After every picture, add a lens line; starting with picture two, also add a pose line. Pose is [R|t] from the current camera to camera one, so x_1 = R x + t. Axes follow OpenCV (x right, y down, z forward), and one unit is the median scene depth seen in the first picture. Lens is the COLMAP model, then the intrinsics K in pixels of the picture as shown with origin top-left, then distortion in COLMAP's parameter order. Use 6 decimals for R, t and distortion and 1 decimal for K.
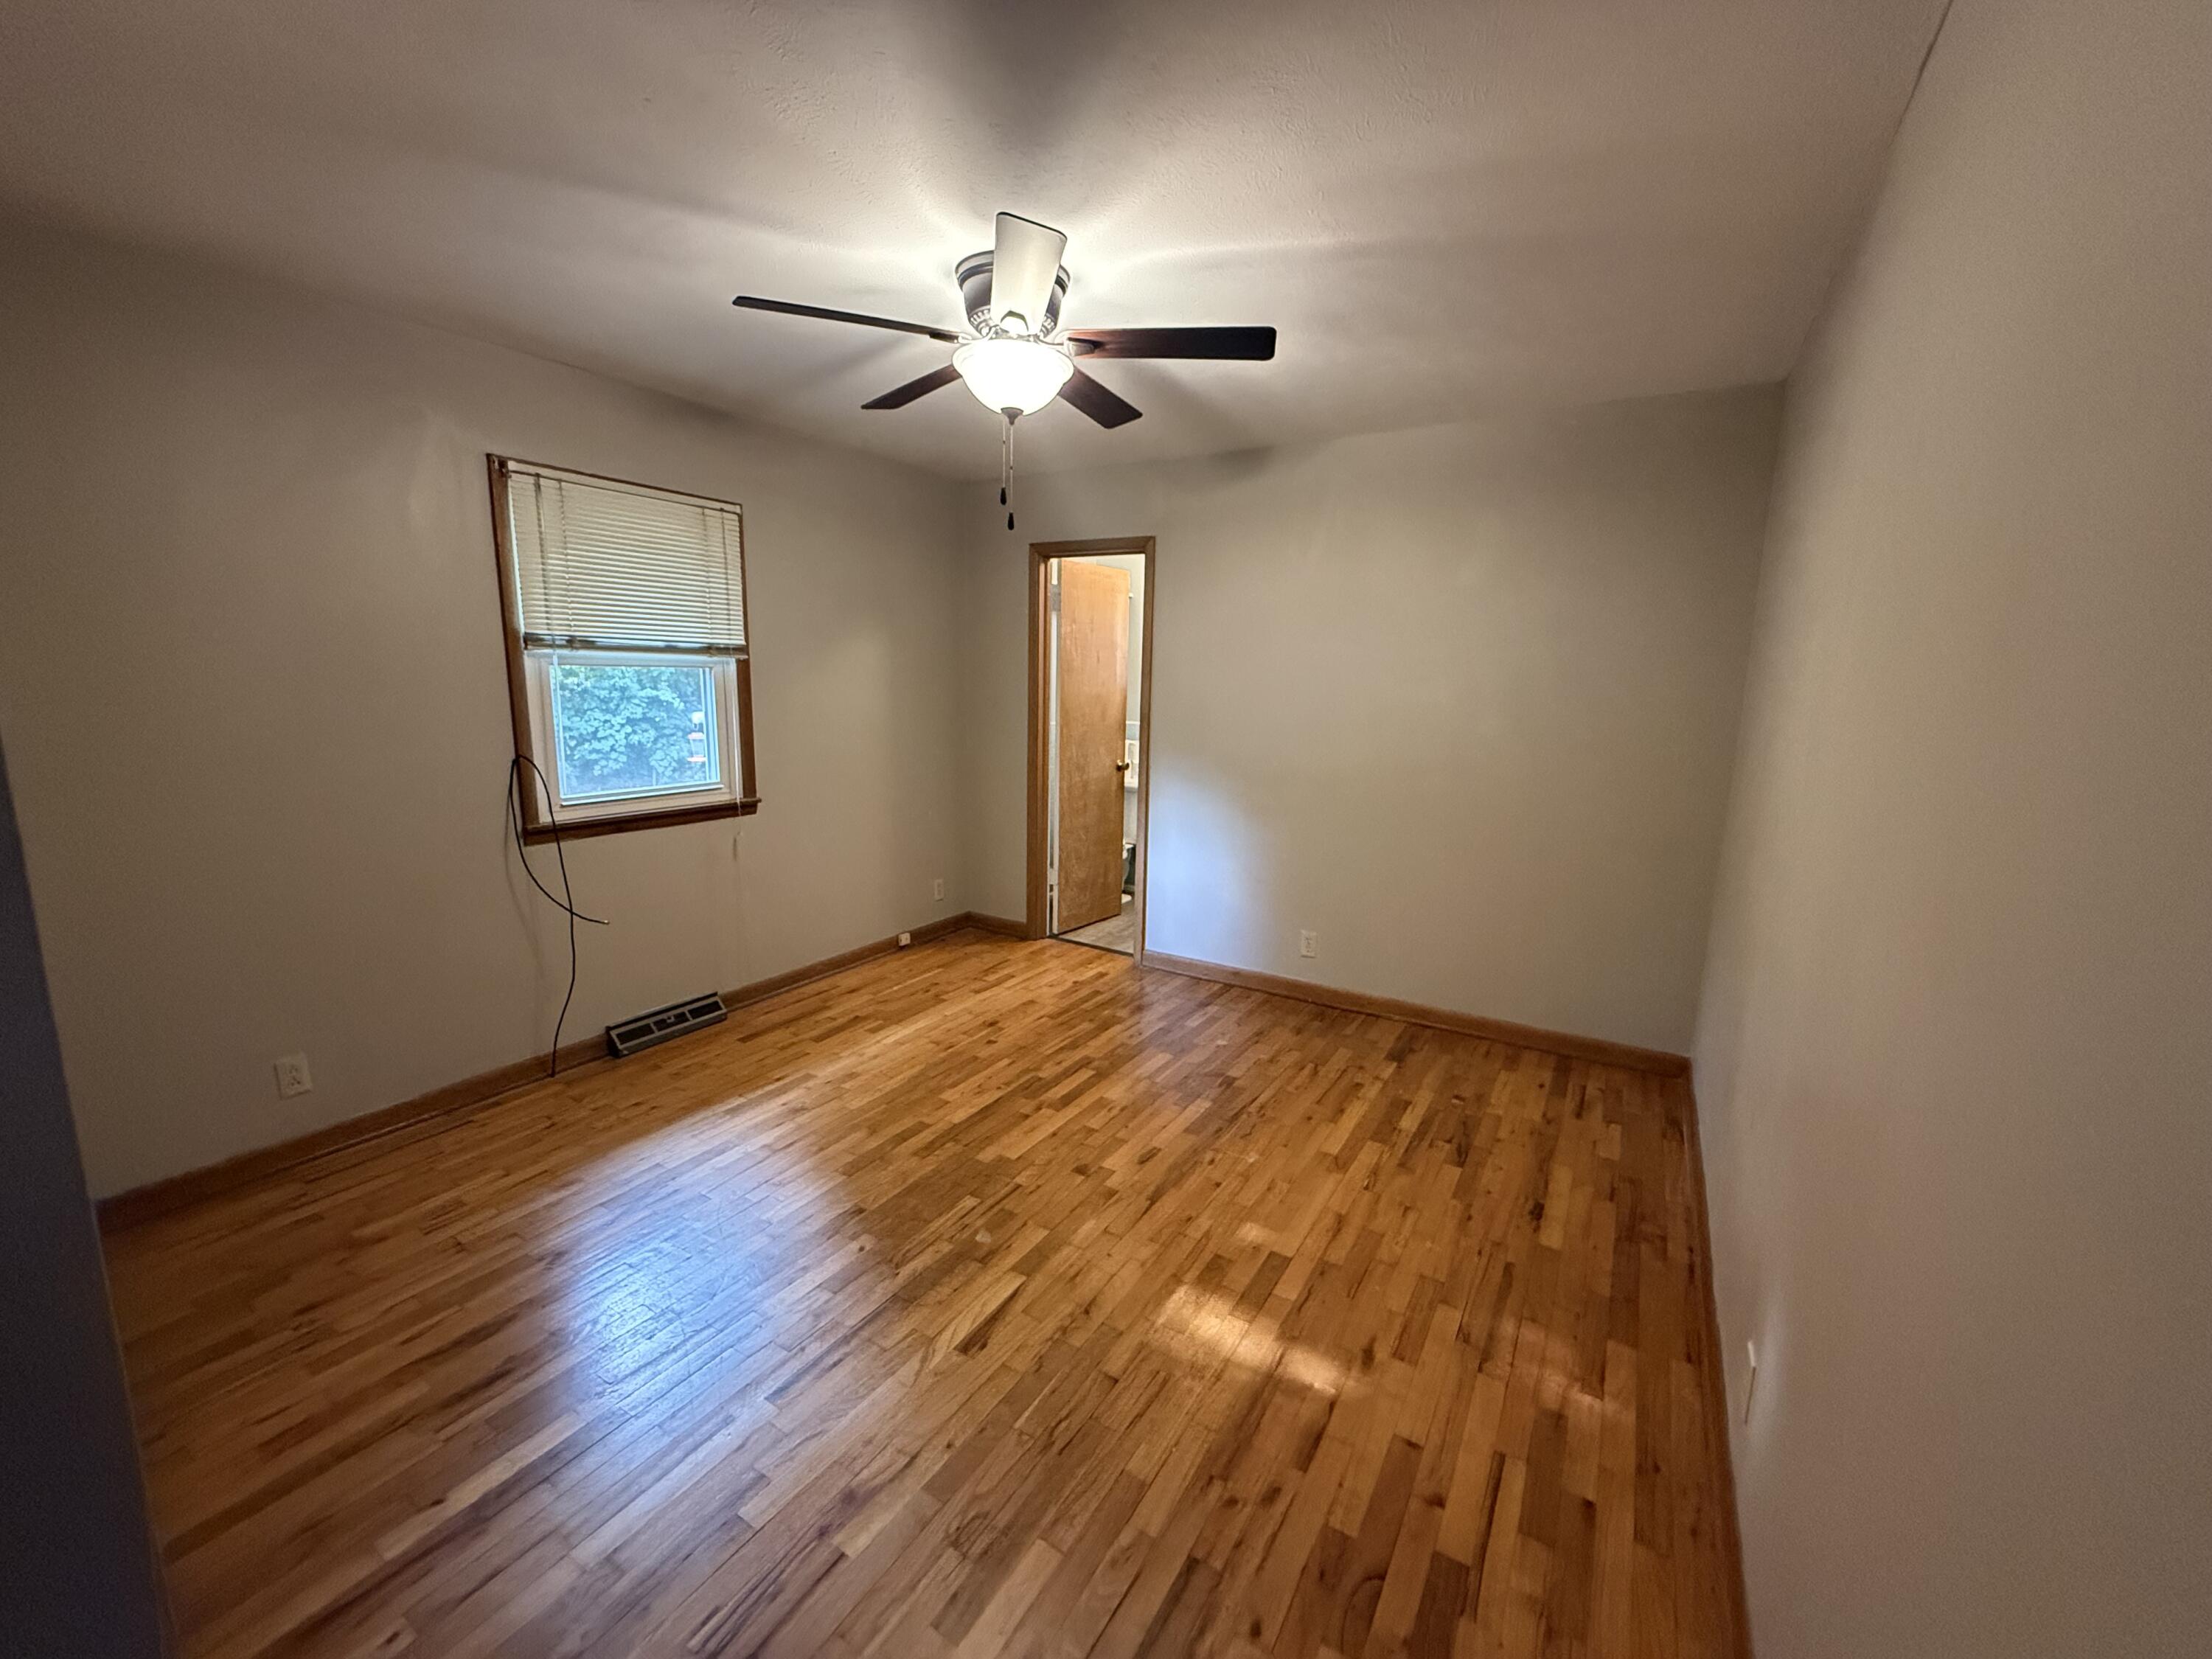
lens RADIAL K [[882.2, 0, 1108.0], [0, 882.2, 827.8], [0, 0, 1]] dist [-0.000229, -0.000378]
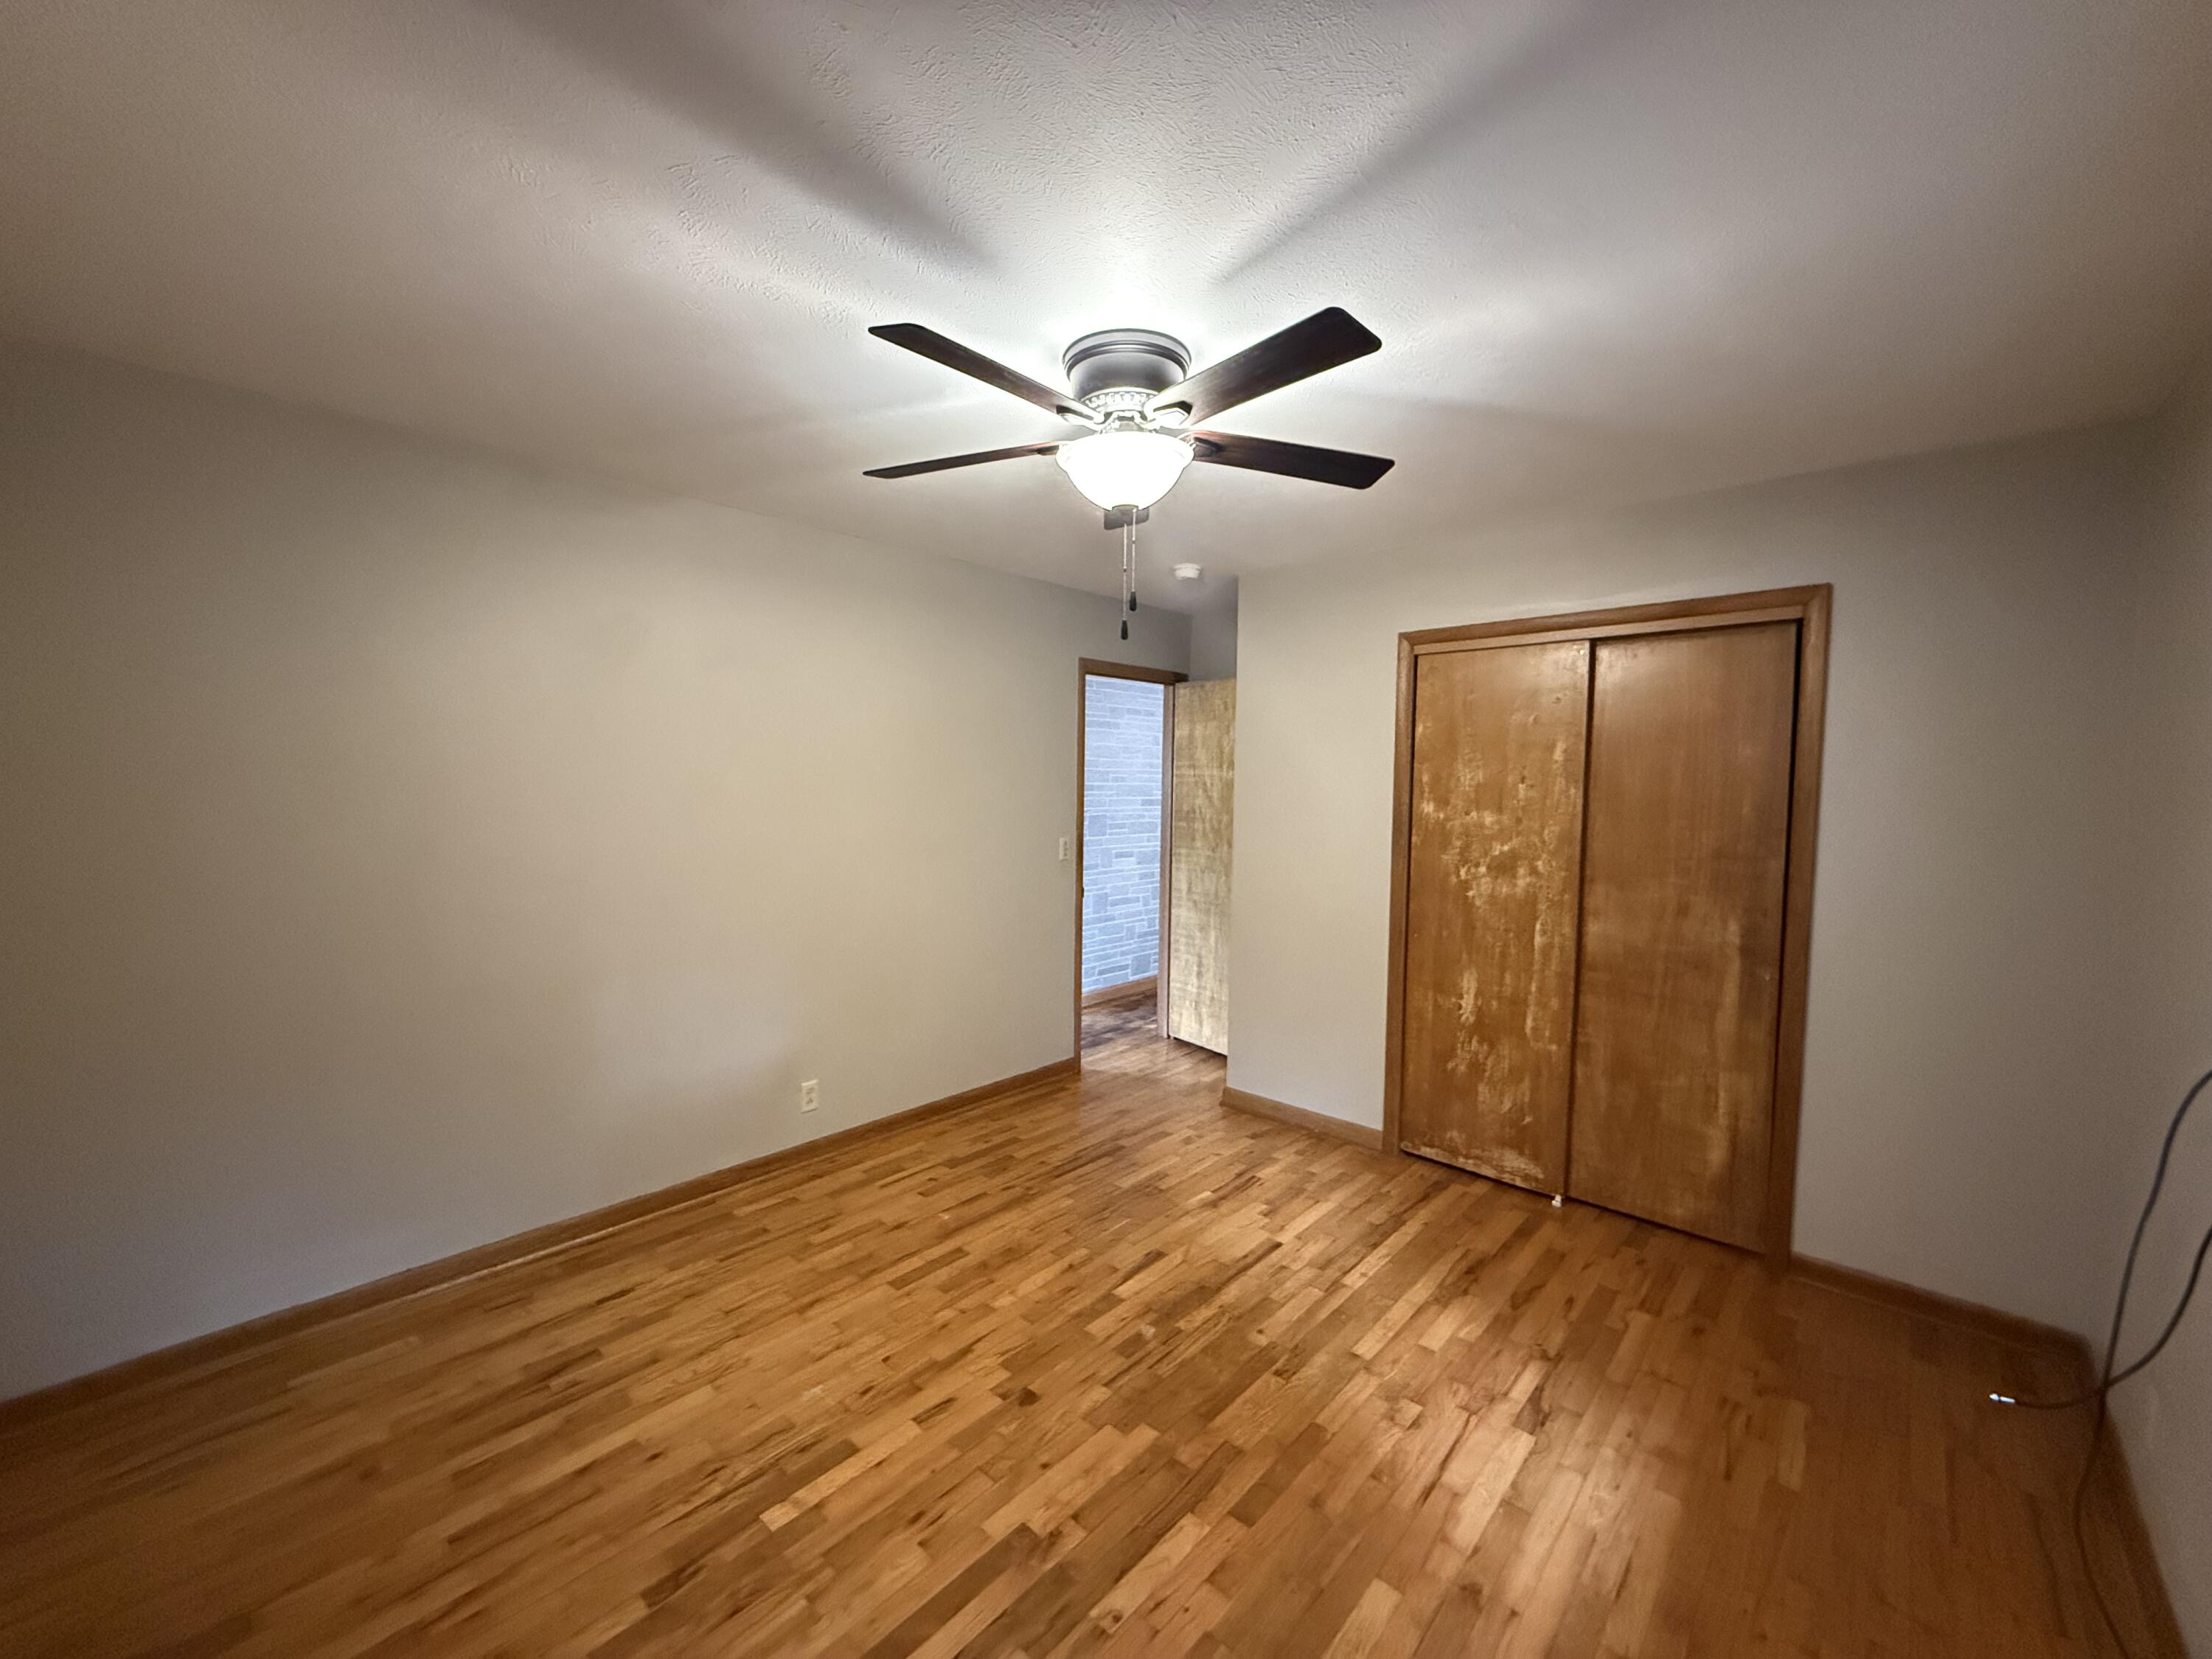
lens RADIAL K [[882.2, 0, 1110.3], [0, 882.2, 832.5], [0, 0, 1]] dist [-0.000229, -0.000378]
pose [[-0.983047, -0.043424, 0.178137, -0.237053], [-0.001624, 0.973574, 0.228364, -0.320368], [-0.183346, 0.224203, -0.957140, 1.723087]]
